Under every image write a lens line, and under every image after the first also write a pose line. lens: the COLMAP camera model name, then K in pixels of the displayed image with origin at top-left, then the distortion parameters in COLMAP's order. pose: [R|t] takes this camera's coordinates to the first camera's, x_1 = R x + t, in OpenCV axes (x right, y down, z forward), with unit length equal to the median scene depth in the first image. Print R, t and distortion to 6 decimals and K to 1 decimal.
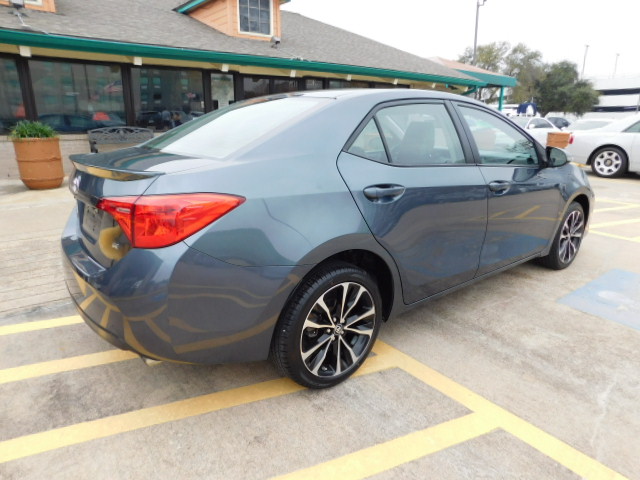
lens RADIAL K [[423.9, 0, 323.7], [0, 423.9, 241.8], [0, 0, 1]] dist [-0.066409, 0.051092]
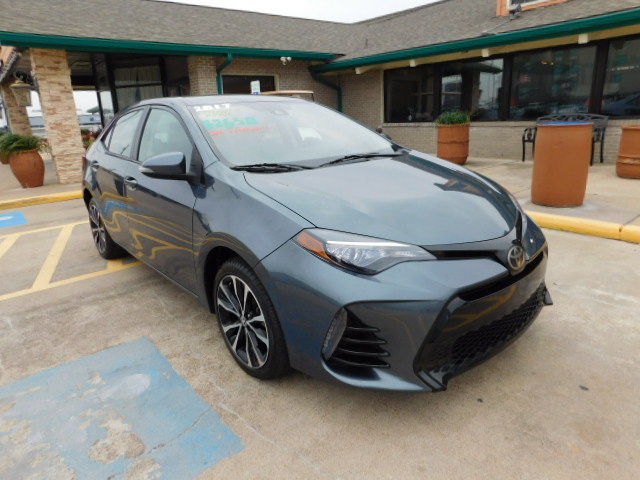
lens RADIAL K [[423.9, 0, 318.7], [0, 423.9, 239.1], [0, 0, 1]] dist [-0.066409, 0.051092]
pose [[0.026114, 0.276132, -0.960765, 1.526356], [-0.241280, 0.934419, 0.262002, -0.398567], [0.970104, 0.224972, 0.091027, 1.408514]]
